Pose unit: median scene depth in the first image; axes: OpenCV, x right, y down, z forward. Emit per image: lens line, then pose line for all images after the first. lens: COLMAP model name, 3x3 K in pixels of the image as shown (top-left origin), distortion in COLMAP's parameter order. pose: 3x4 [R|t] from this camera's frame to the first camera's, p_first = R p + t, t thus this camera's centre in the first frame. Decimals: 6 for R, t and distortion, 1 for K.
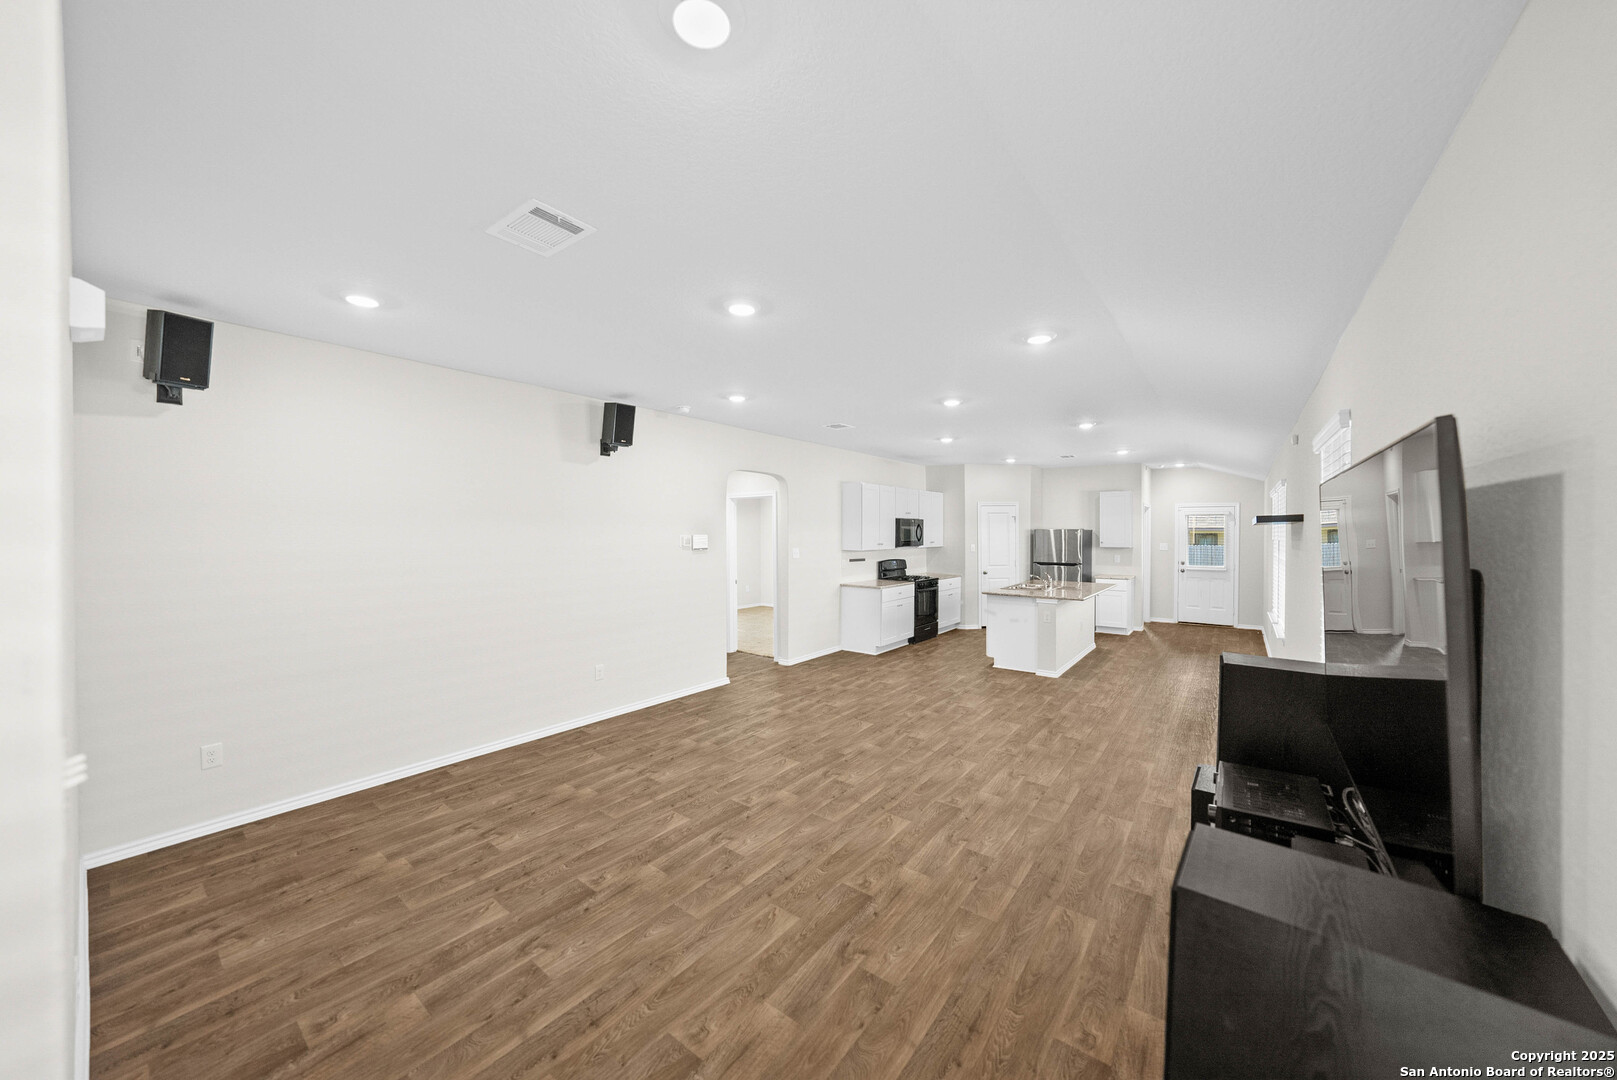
lens RADIAL K [[565.5, 0, 815.0], [0, 565.5, 535.1], [0, 0, 1]] dist [-0.022949, 0.003146]
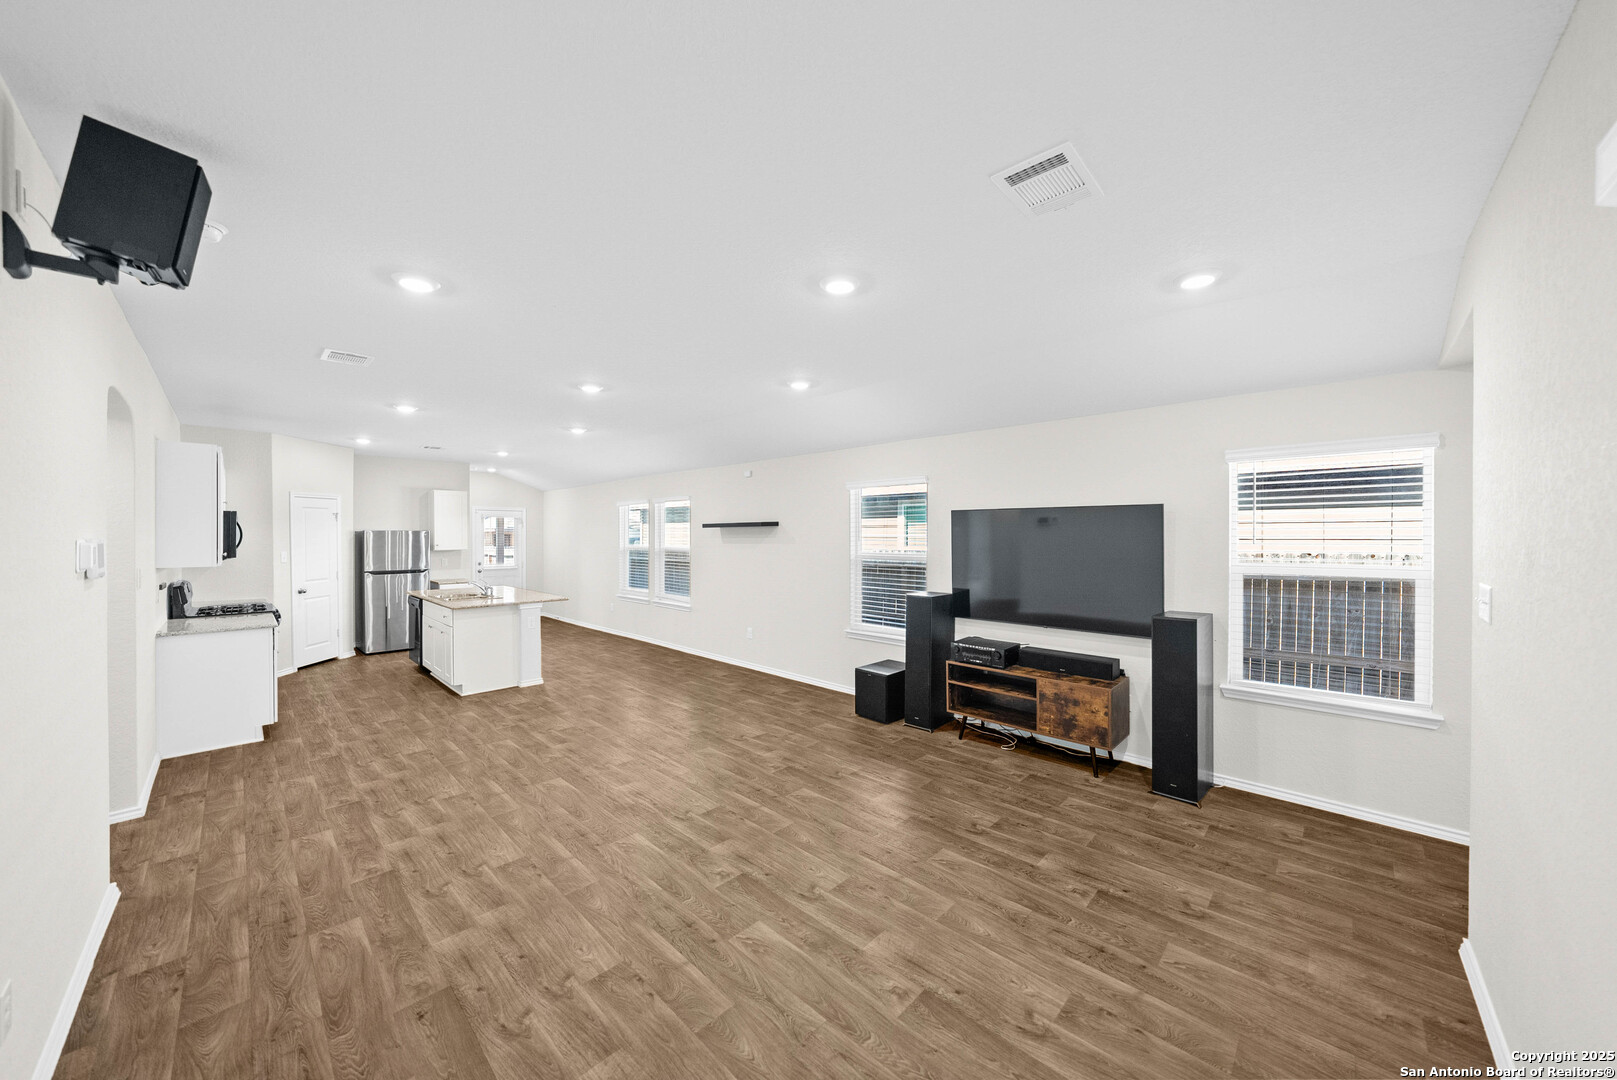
lens RADIAL K [[565.5, 0, 807.9], [0, 565.5, 541.6], [0, 0, 1]] dist [-0.022949, 0.003146]
pose [[0.120116, -0.012993, 0.992675, -0.529308], [0.008134, 0.999894, 0.012103, 0.001425], [-0.992727, 0.006621, 0.120209, 0.479144]]
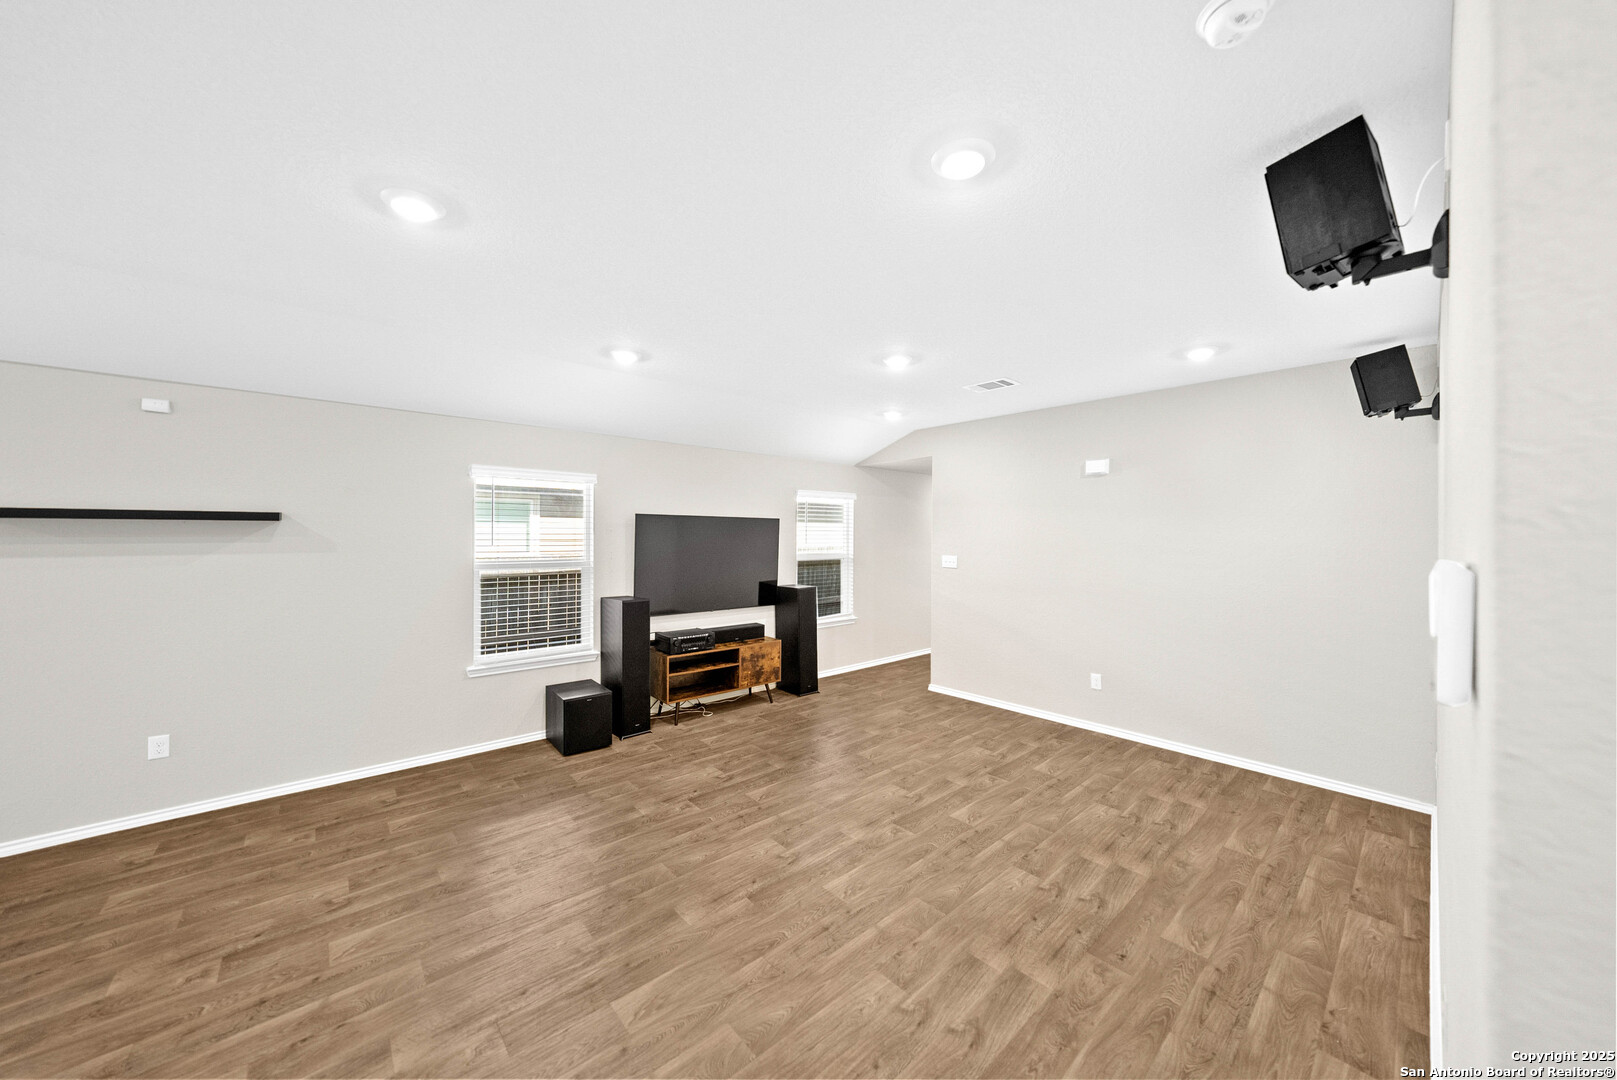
lens RADIAL K [[565.5, 0, 818.0], [0, 565.5, 536.3], [0, 0, 1]] dist [-0.022949, 0.003146]
pose [[-0.982701, -0.005976, 0.185102, -0.098042], [-0.004821, 0.999966, 0.006689, -0.005989], [-0.185136, 0.005681, -0.982697, 1.162033]]
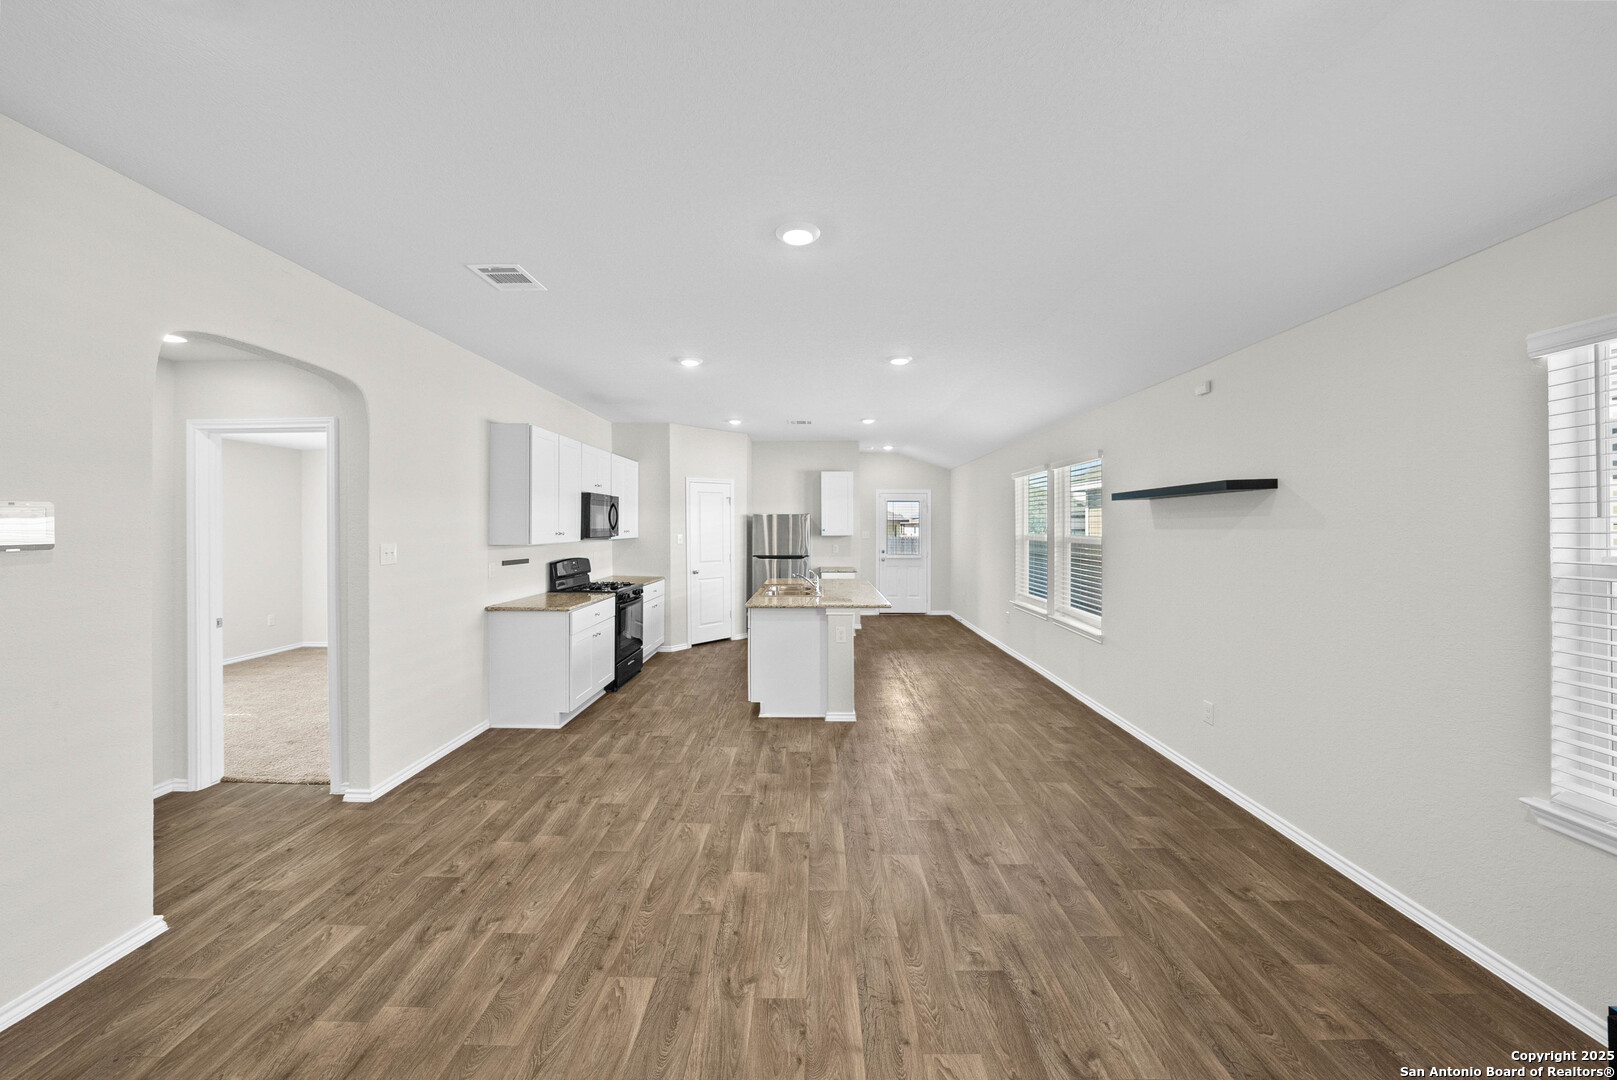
lens RADIAL K [[565.5, 0, 807.8], [0, 565.5, 516.4], [0, 0, 1]] dist [-0.022949, 0.003146]
pose [[0.804834, 0.007780, 0.593449, -0.037542], [0.005012, 0.999789, -0.019904, 0.015380], [-0.593479, 0.018993, 0.804625, 0.523173]]
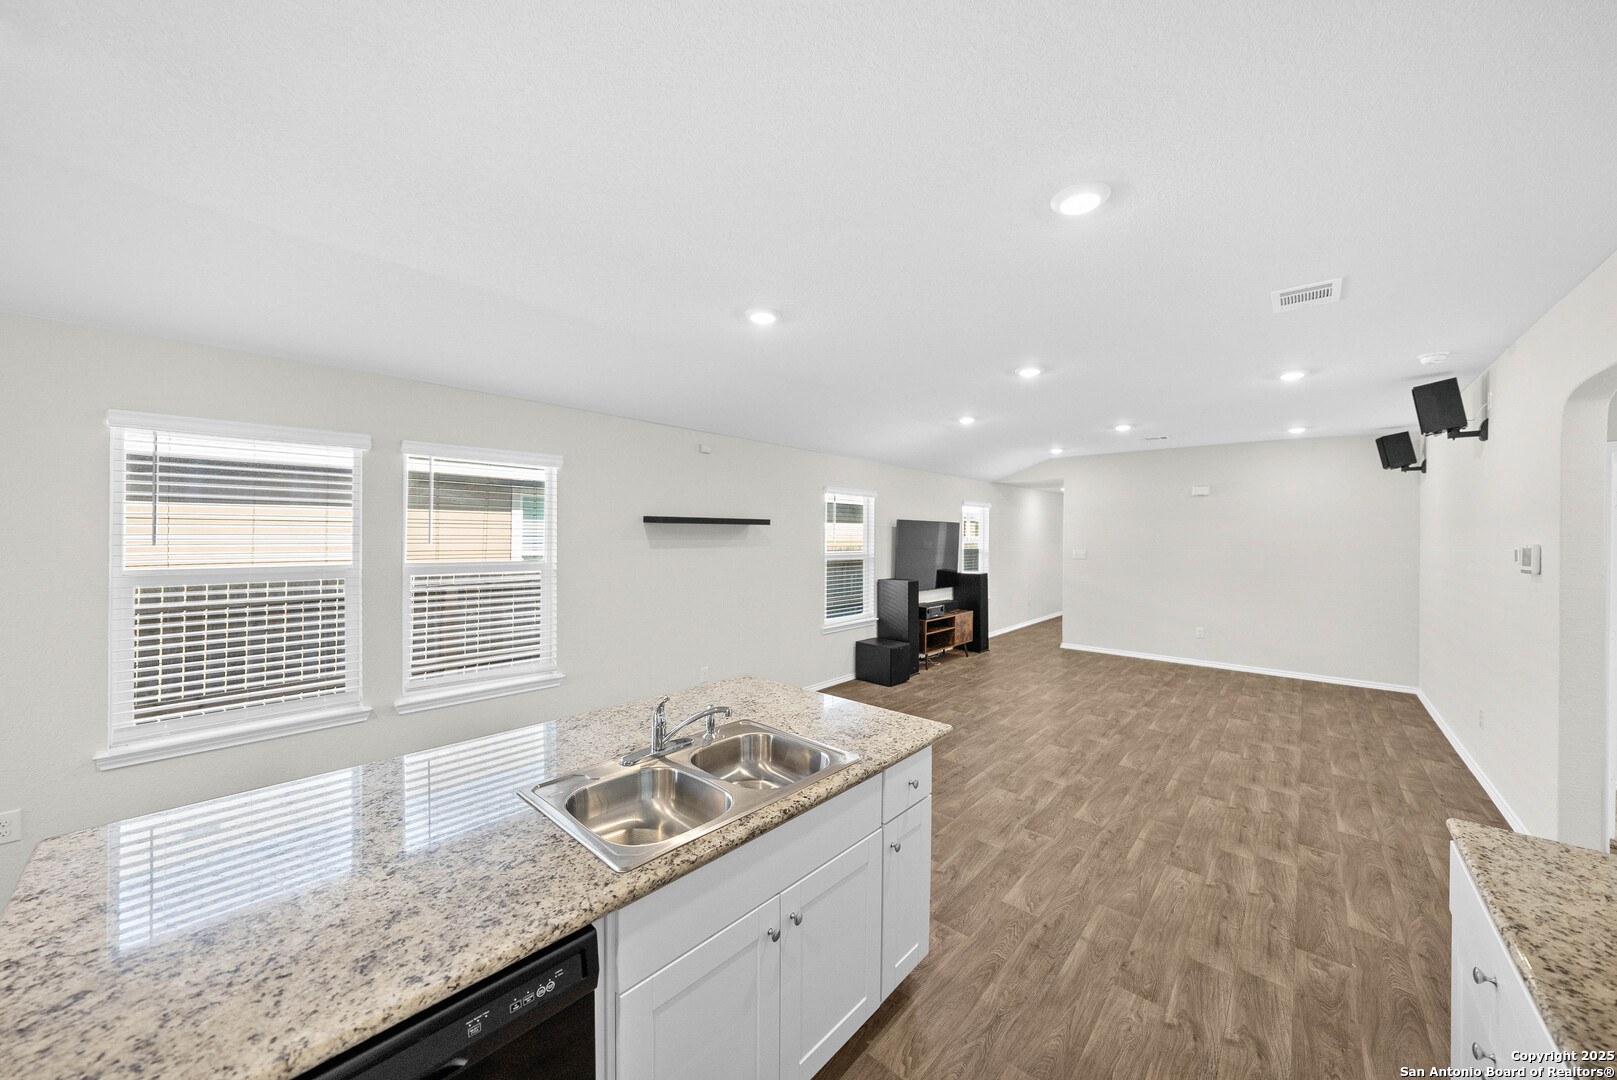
lens RADIAL K [[565.5, 0, 817.7], [0, 565.5, 534.5], [0, 0, 1]] dist [-0.022949, 0.003146]
pose [[-0.997465, -0.008240, 0.070685, 0.420455], [-0.007833, 0.999951, 0.006037, -0.007290], [-0.070731, 0.005468, -0.997480, 1.582666]]
